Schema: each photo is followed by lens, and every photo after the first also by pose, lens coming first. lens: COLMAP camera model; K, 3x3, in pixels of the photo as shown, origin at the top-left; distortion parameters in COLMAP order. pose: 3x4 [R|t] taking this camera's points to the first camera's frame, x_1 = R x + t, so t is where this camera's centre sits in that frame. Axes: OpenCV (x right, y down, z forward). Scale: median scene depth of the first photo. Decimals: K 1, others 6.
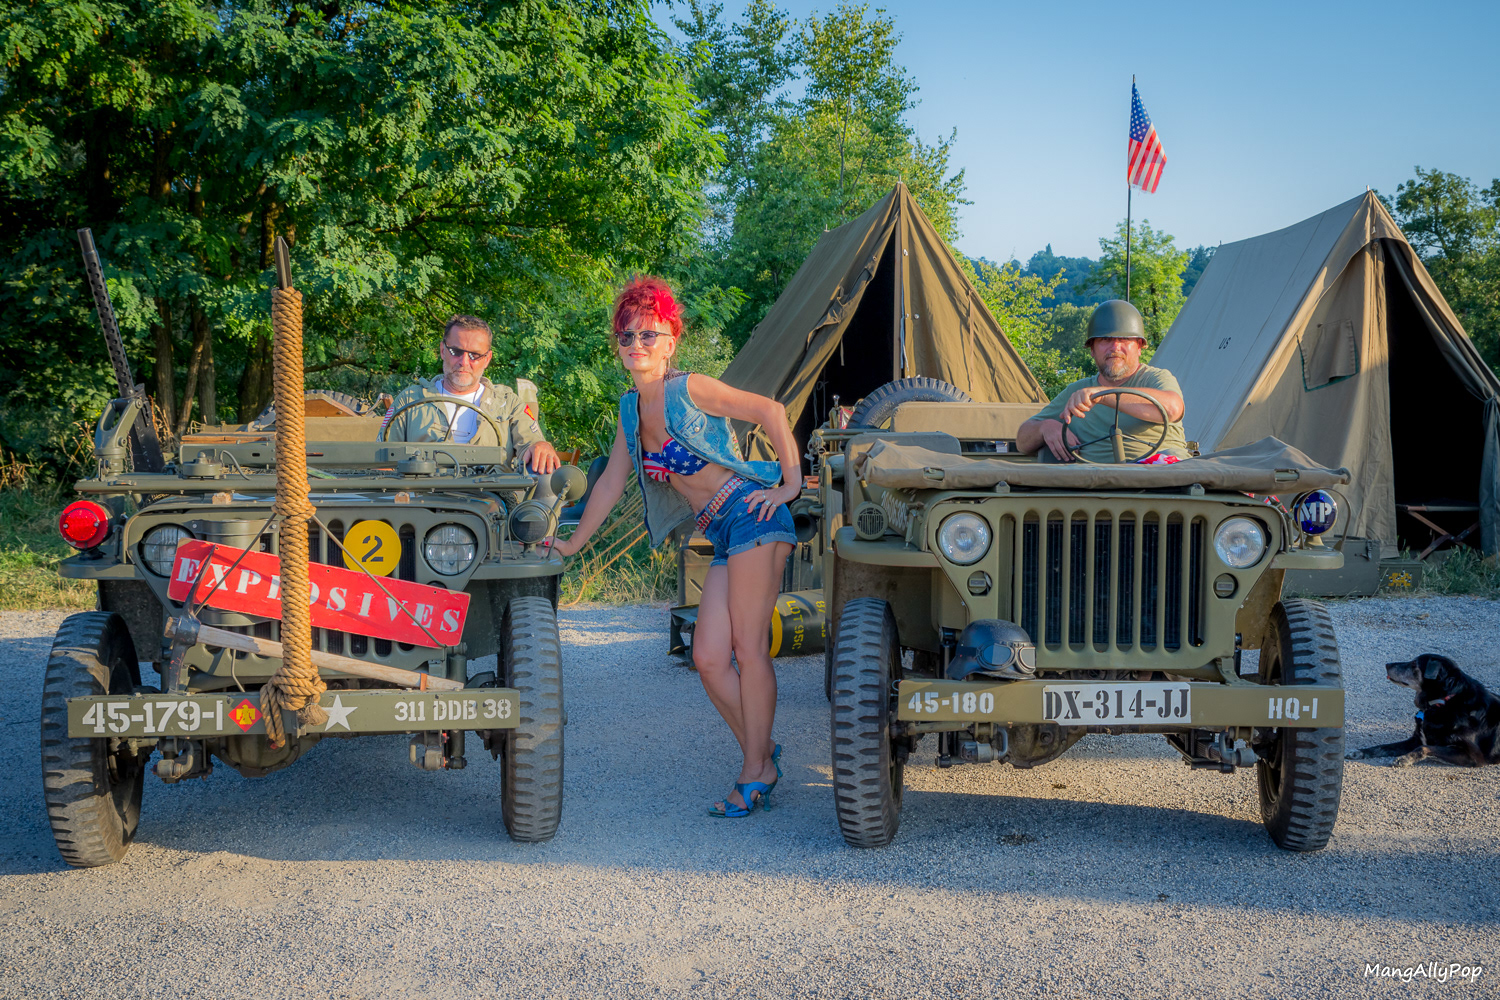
lens RADIAL K [[1563.1, 0, 750.0], [0, 1563.1, 516.9], [0, 0, 1]] dist [0.002844, -0.016936]
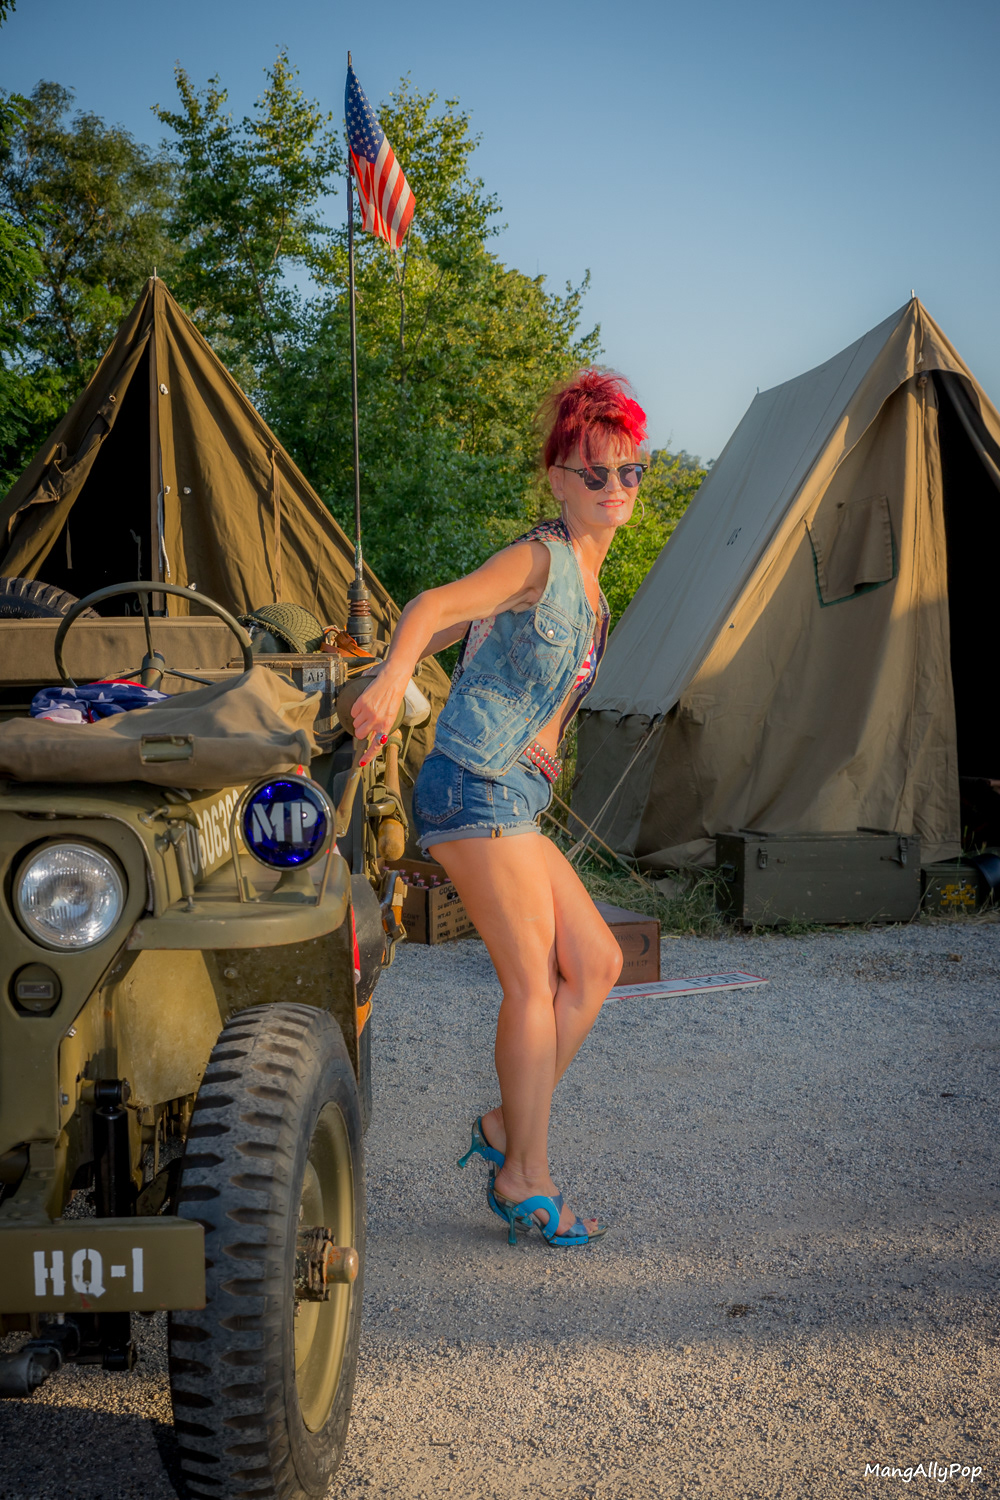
lens RADIAL K [[2068.6, 0, 507.3], [0, 2068.6, 750.3], [0, 0, 1]] dist [0.009261, -0.018034]
pose [[0.997645, -0.011744, 0.067571, 0.152170], [0.013119, 0.999715, -0.019939, -0.004741], [-0.067317, 0.020779, 0.997515, 0.141408]]
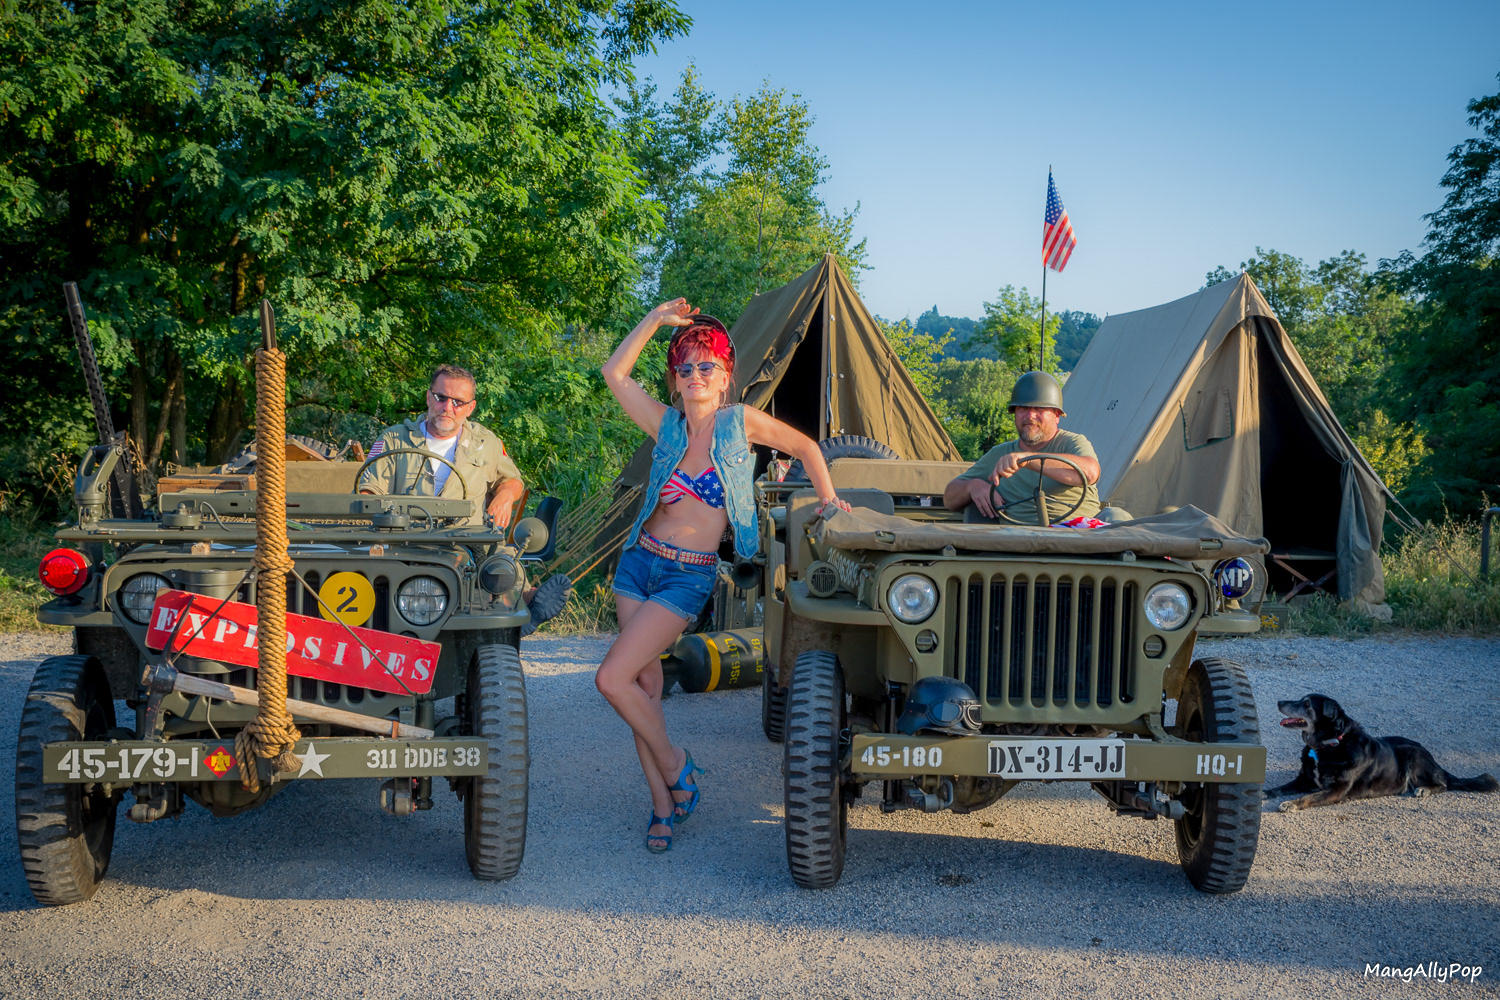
lens RADIAL K [[1396.6, 0, 745.8], [0, 1396.6, 520.2], [0, 0, 1]] dist [-0.000050, -0.010513]
pose [[0.998283, 0.018213, 0.055666, -0.011399], [-0.017328, 0.999716, -0.016336, -0.008323], [-0.055948, 0.015344, 0.998316, 0.022106]]
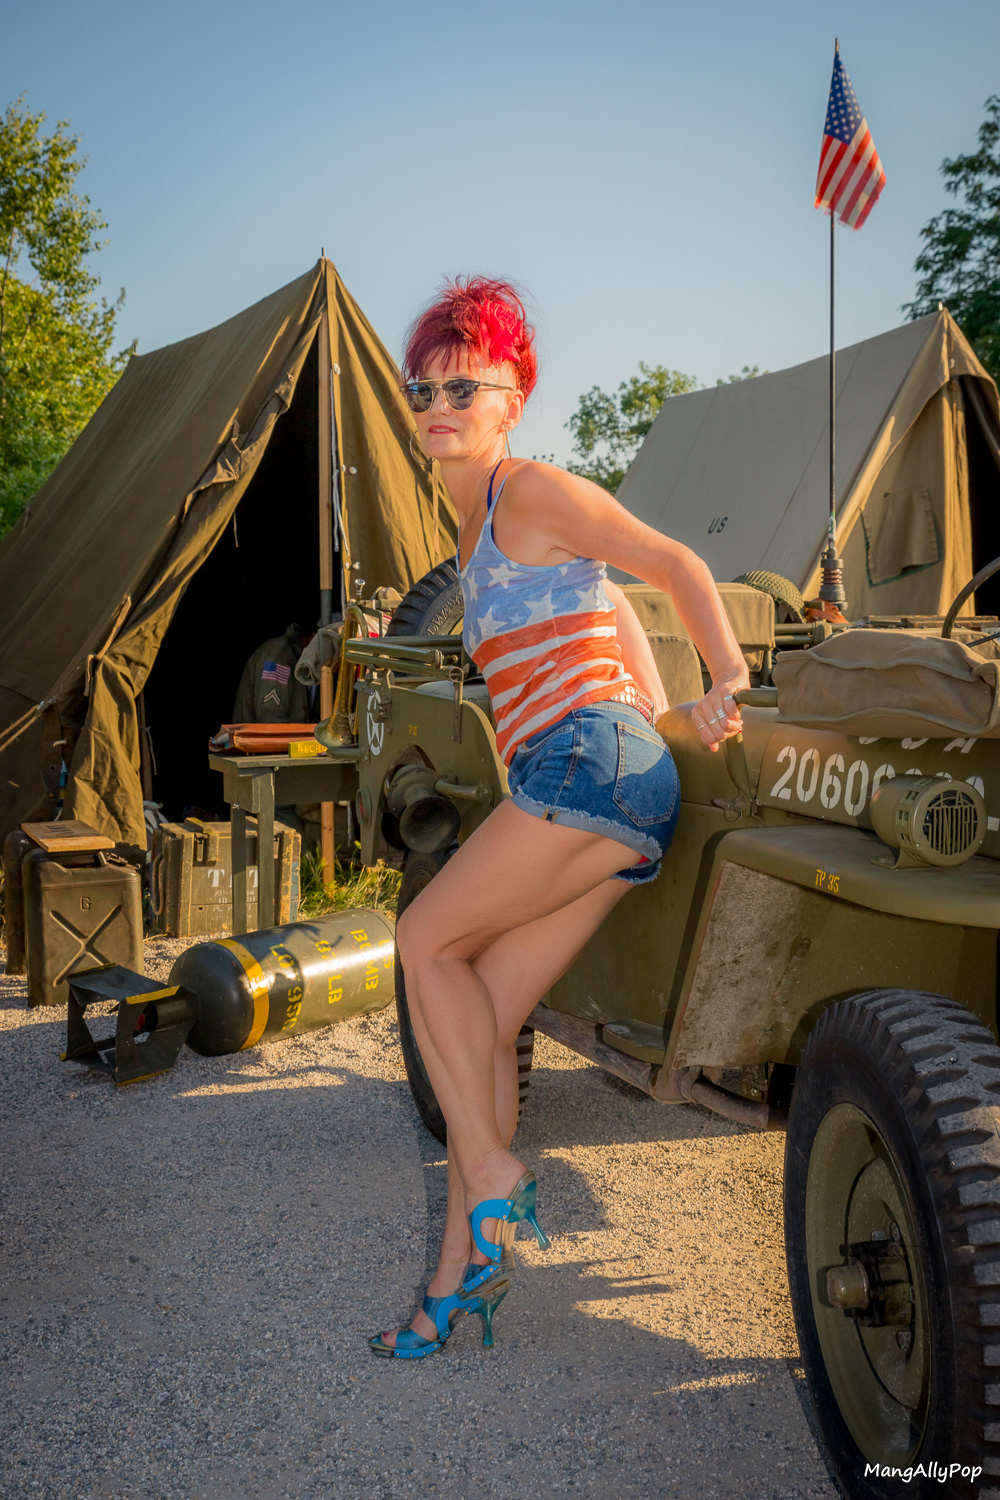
lens RADIAL K [[1892.3, 0, 511.0], [0, 1892.3, 753.6], [0, 0, 1]] dist [-0.005004, 0.009924]
pose [[0.941958, -0.035568, 0.333841, -0.079887], [0.039433, 0.999211, -0.004806, -0.006099], [-0.333407, 0.017691, 0.942617, 0.221760]]
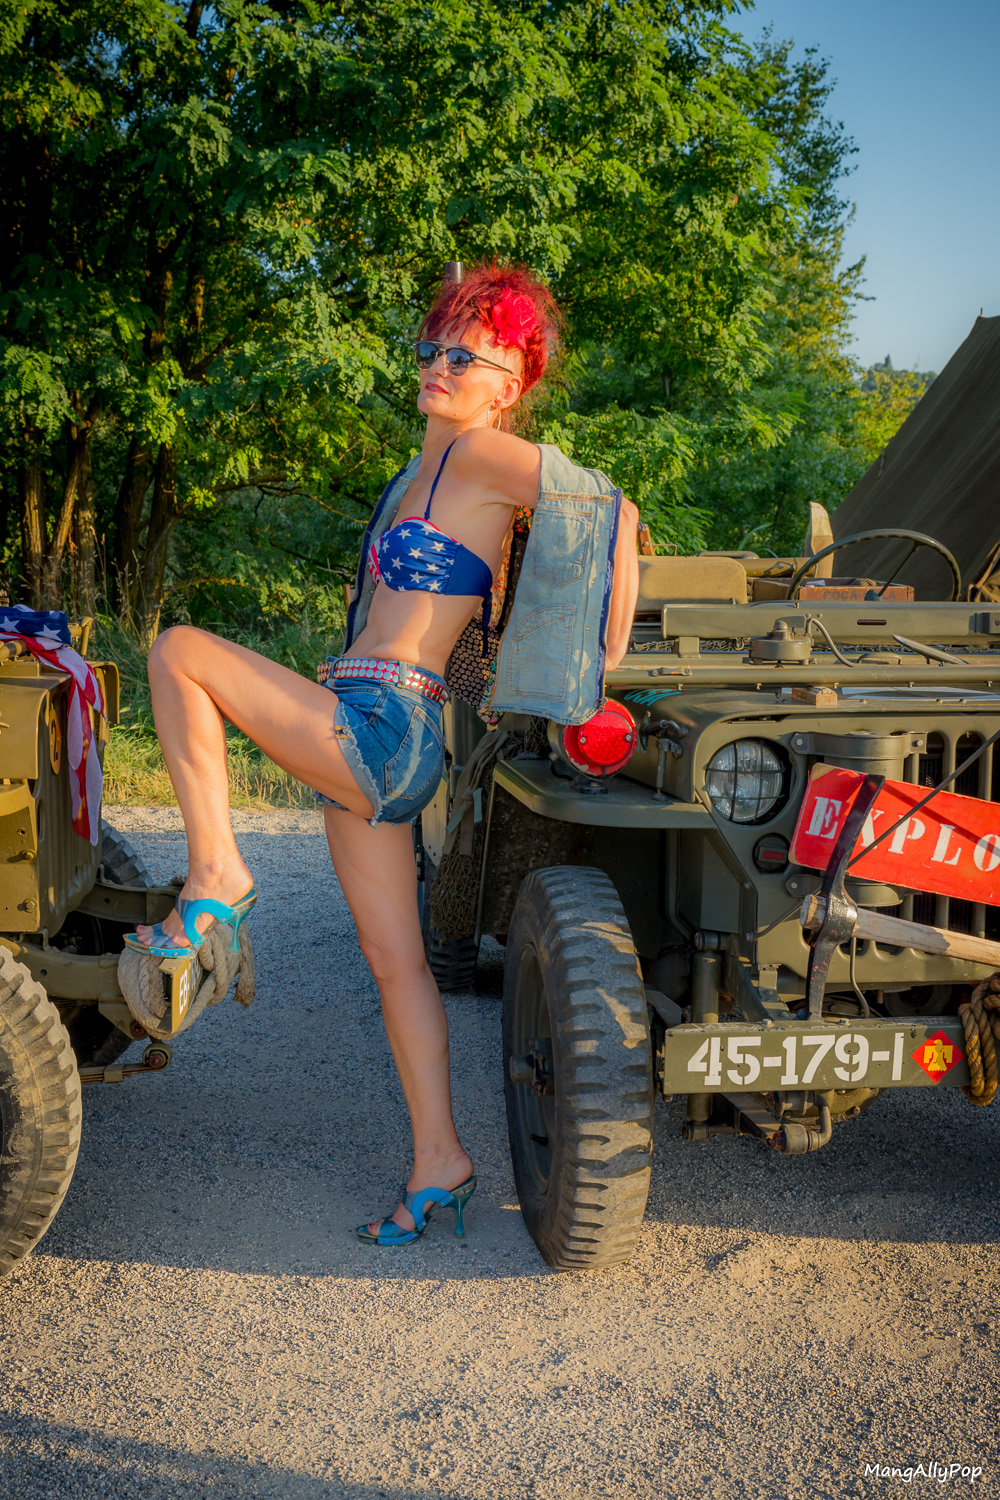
lens RADIAL K [[1898.5, 0, 545.9], [0, 1898.5, 708.0], [0, 0, 1]] dist [0.052846, -0.052459]
pose [[0.999803, 0.019465, 0.003780, -0.172693], [-0.019518, 0.999703, 0.014606, -0.005780], [-0.003495, -0.014676, 0.999886, 0.095673]]
